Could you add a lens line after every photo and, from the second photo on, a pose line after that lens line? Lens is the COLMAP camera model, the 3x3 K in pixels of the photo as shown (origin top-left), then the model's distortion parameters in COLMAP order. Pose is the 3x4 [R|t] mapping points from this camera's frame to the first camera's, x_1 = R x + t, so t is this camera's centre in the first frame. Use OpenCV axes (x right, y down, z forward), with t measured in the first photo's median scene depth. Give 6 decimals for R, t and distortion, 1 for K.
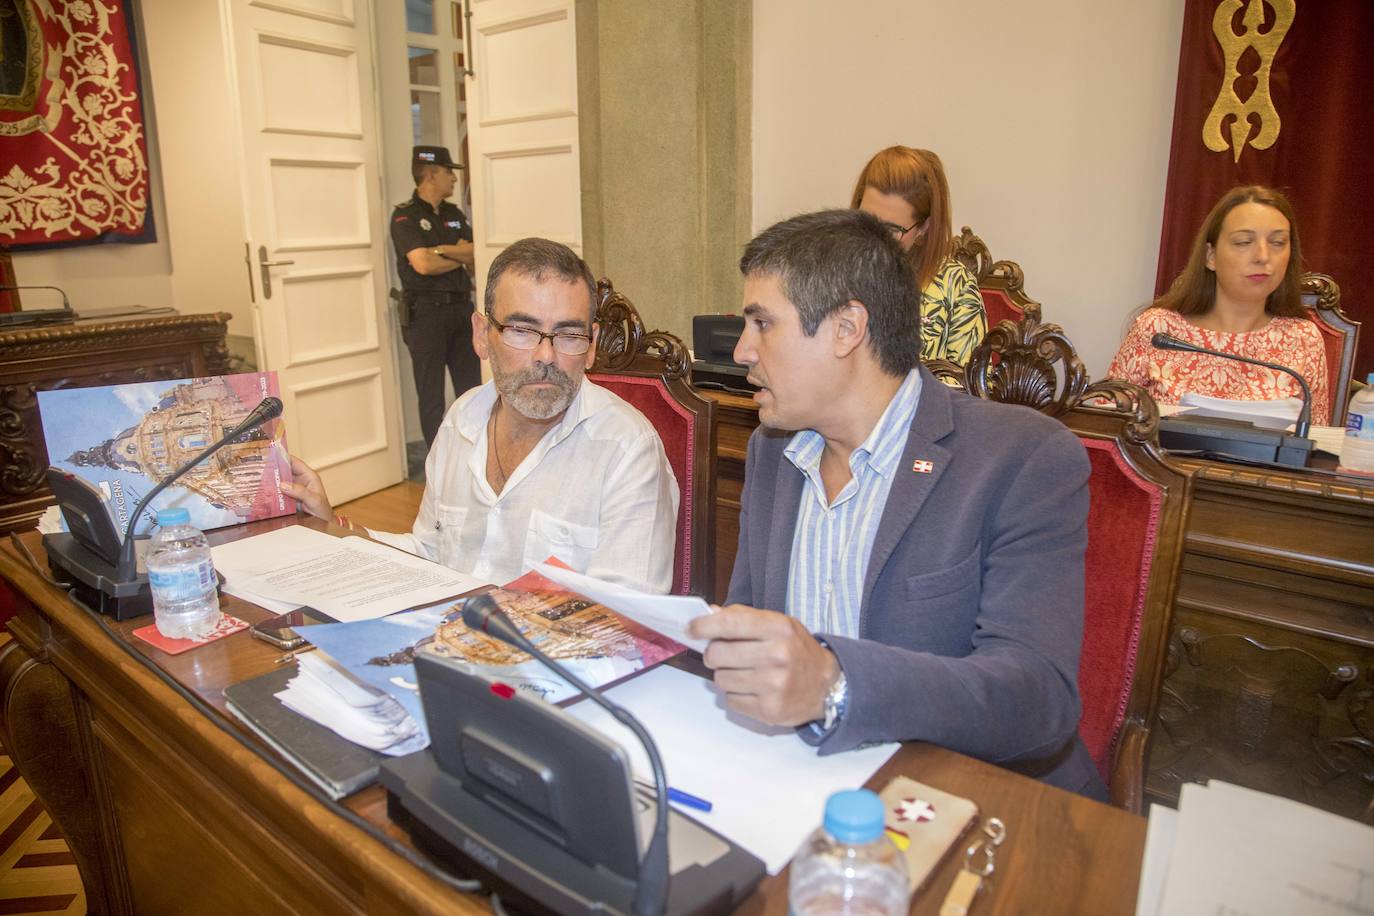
lens RADIAL K [[948.2, 0, 691.0], [0, 948.2, 465.9], [0, 0, 1]] dist [-0.150269, 0.096954]
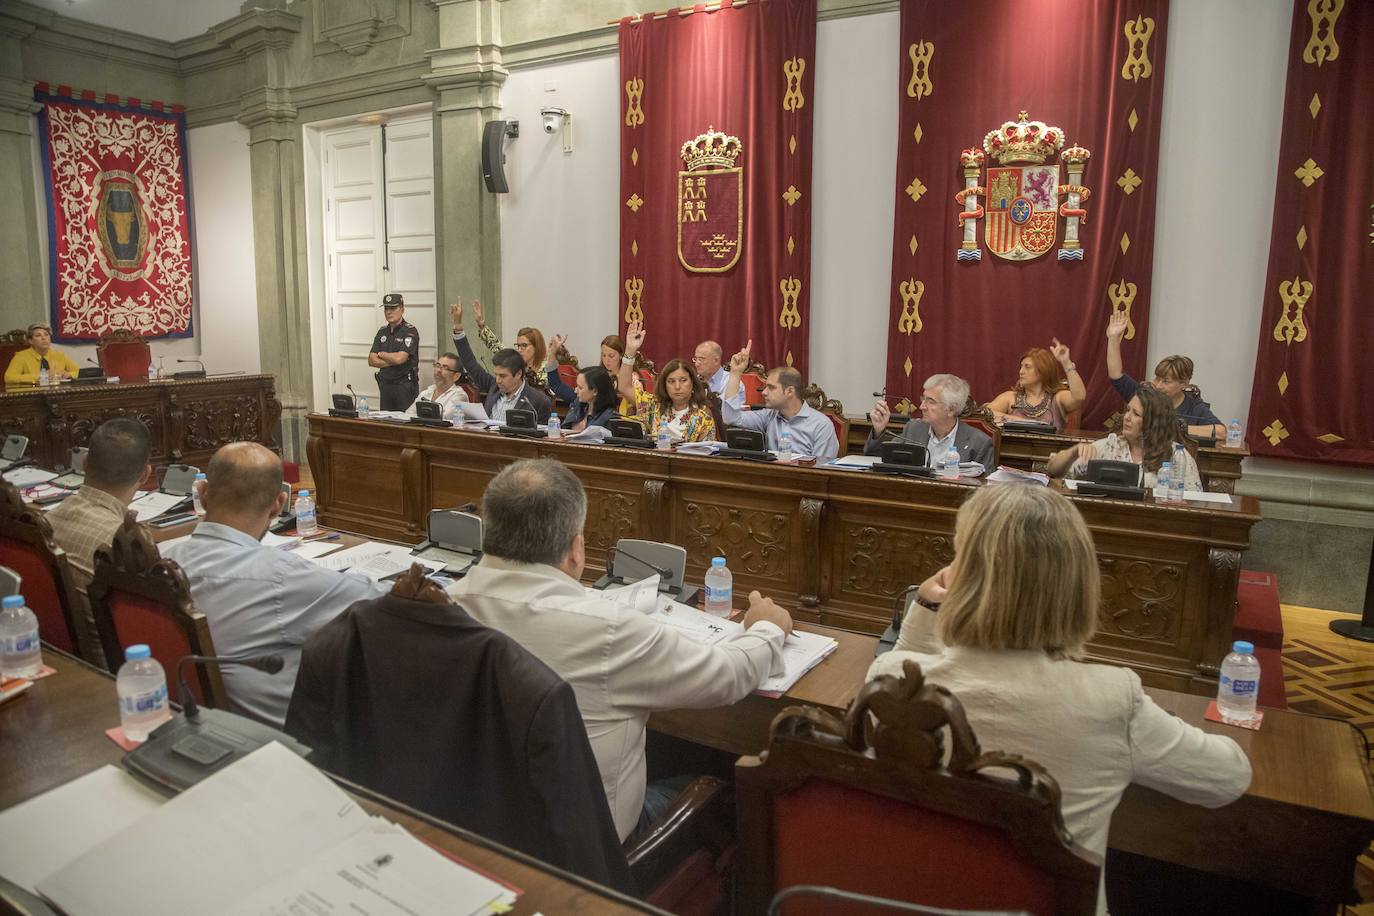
lens RADIAL K [[938.7, 0, 688.9], [0, 938.7, 464.6], [0, 0, 1]] dist [-0.121737, 0.068429]
pose [[0.989309, -0.004448, 0.145768, 0.118668], [0.017743, 0.995780, -0.090038, 0.198725], [-0.144753, 0.091662, 0.985213, -0.970983]]
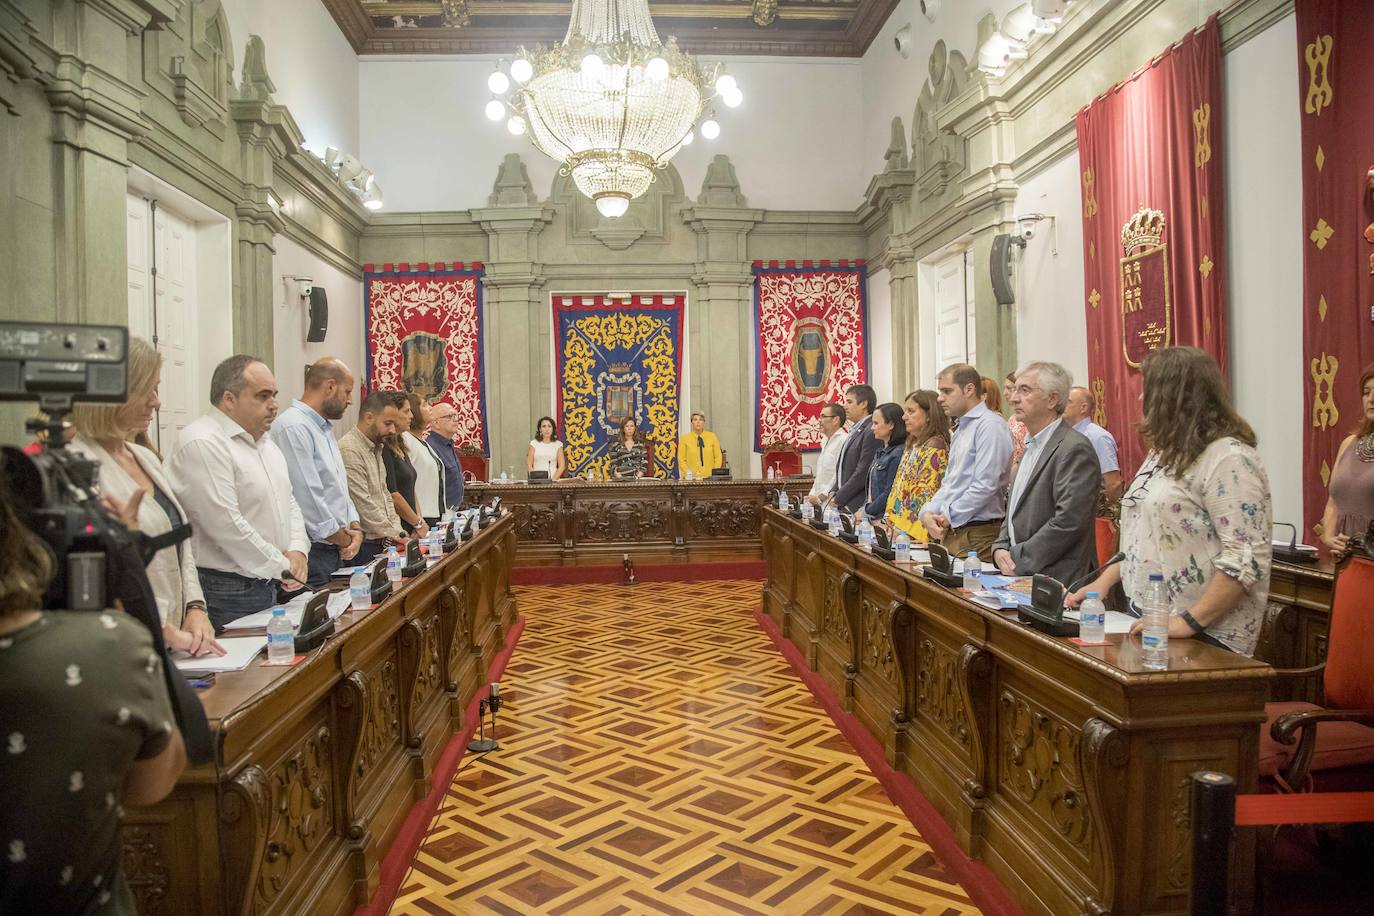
lens RADIAL K [[938.7, 0, 688.9], [0, 938.7, 464.6], [0, 0, 1]] dist [-0.121737, 0.068429]
pose [[0.689952, 0.019084, -0.723603, 0.769841], [-0.175211, 0.974329, -0.141366, 0.183983], [0.702330, 0.224319, 0.675584, -0.825448]]
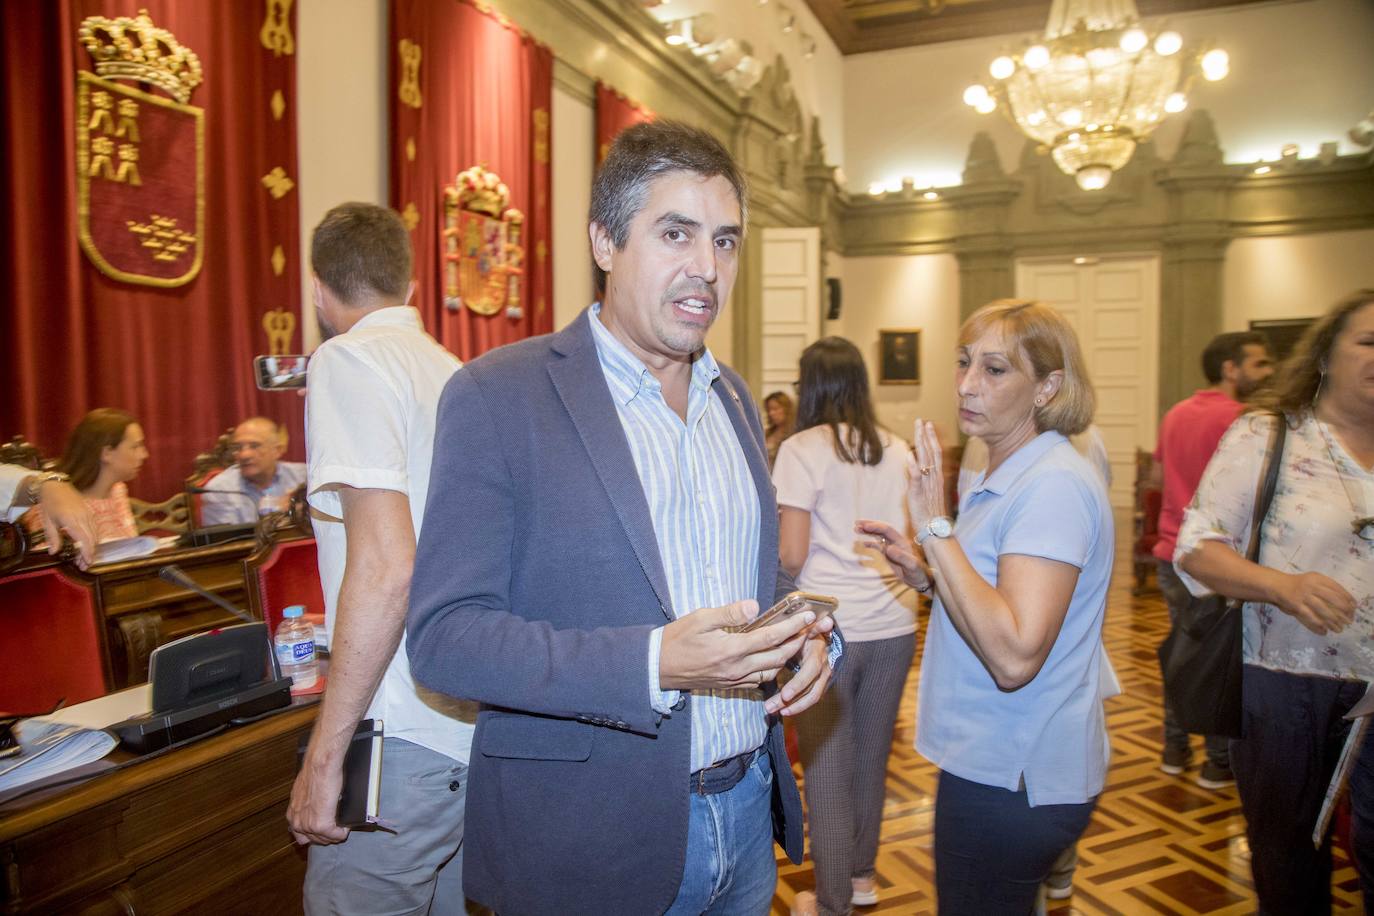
lens RADIAL K [[936.1, 0, 687.3], [0, 936.1, 478.8], [0, 0, 1]] dist [-0.129331, 0.067597]
pose [[-0.260864, -0.062220, 0.963368, -0.417726], [0.251343, 0.959127, 0.130005, -0.037990], [-0.932082, 0.276050, -0.234564, 0.125138]]
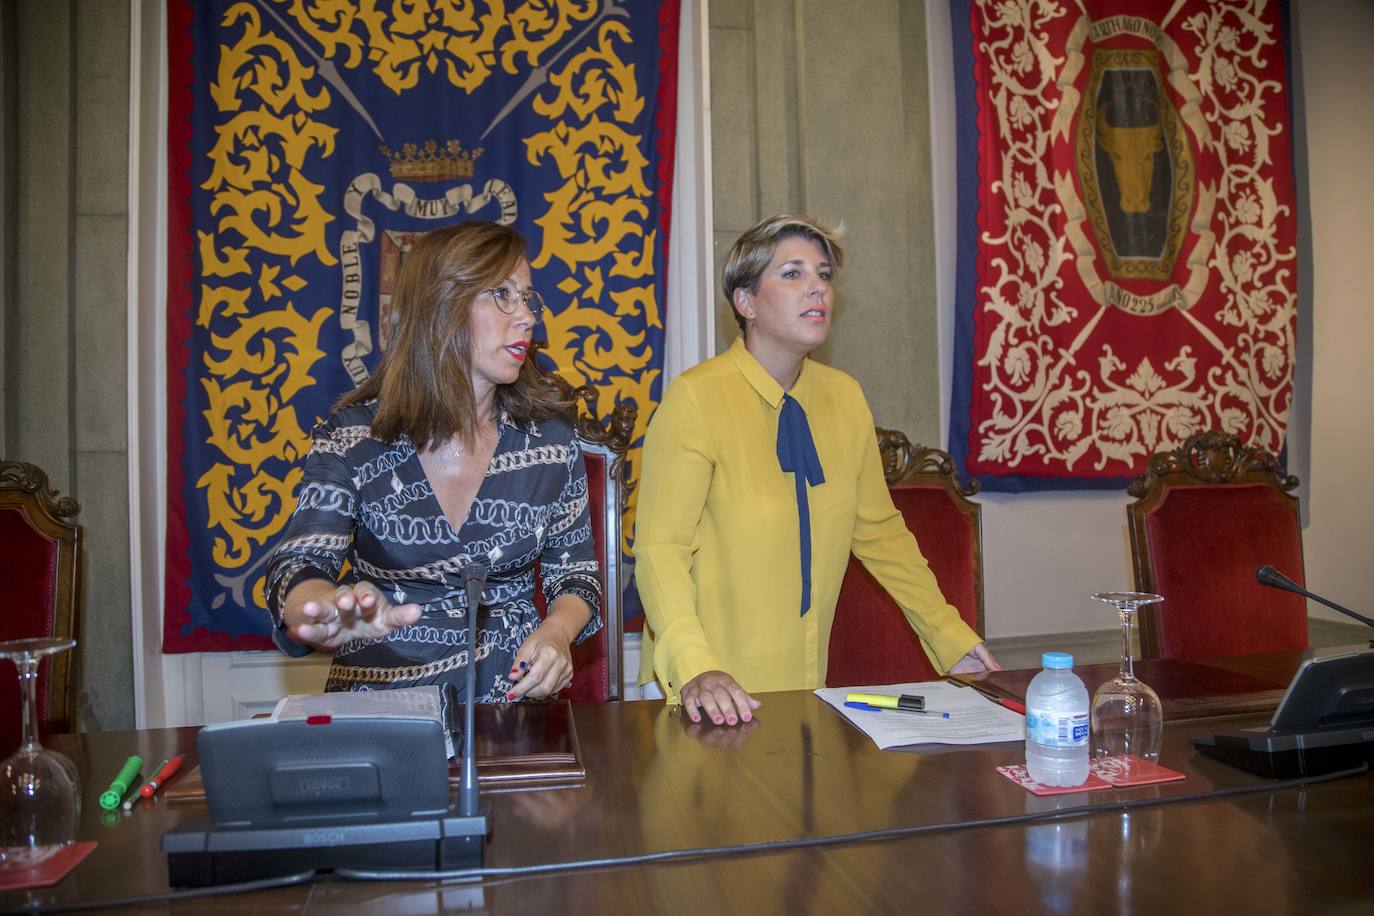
lens RADIAL K [[936.1, 0, 687.3], [0, 936.1, 478.8], [0, 0, 1]] dist [-0.129331, 0.067597]
pose [[0.785547, -0.003739, -0.618791, -0.602124], [-0.147960, 0.969841, -0.193694, -0.074236], [0.600853, 0.243711, 0.761302, 0.316871]]
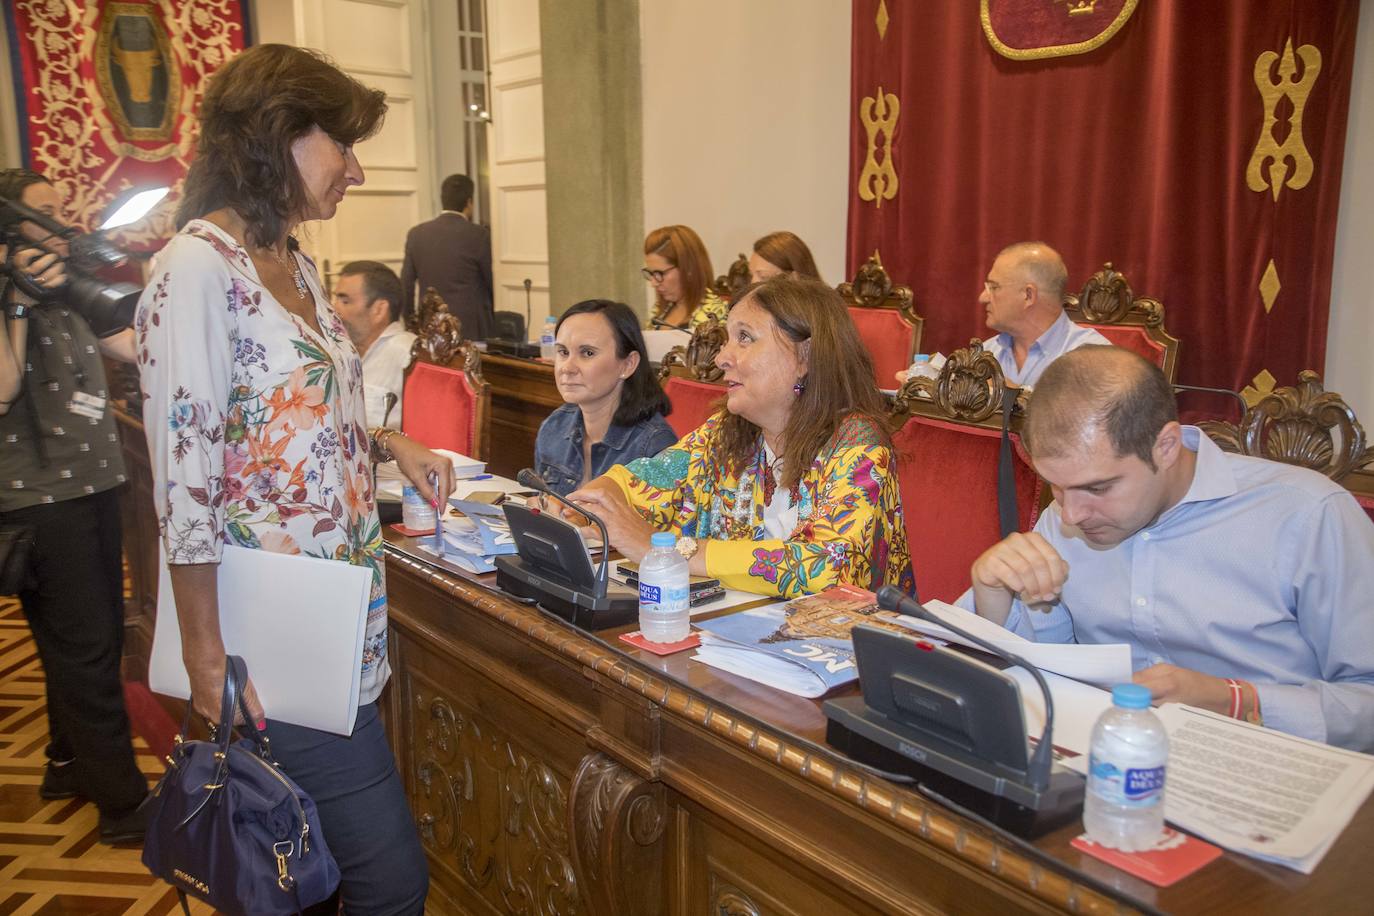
lens RADIAL K [[1187.0, 0, 689.7], [0, 1187.0, 466.0], [0, 0, 1]] dist [-0.055016, 0.103385]
pose [[0.975207, 0.042429, -0.217191, 0.295850], [-0.054174, 0.997358, -0.048406, 0.072920], [0.214563, 0.058972, 0.974928, -0.352214]]
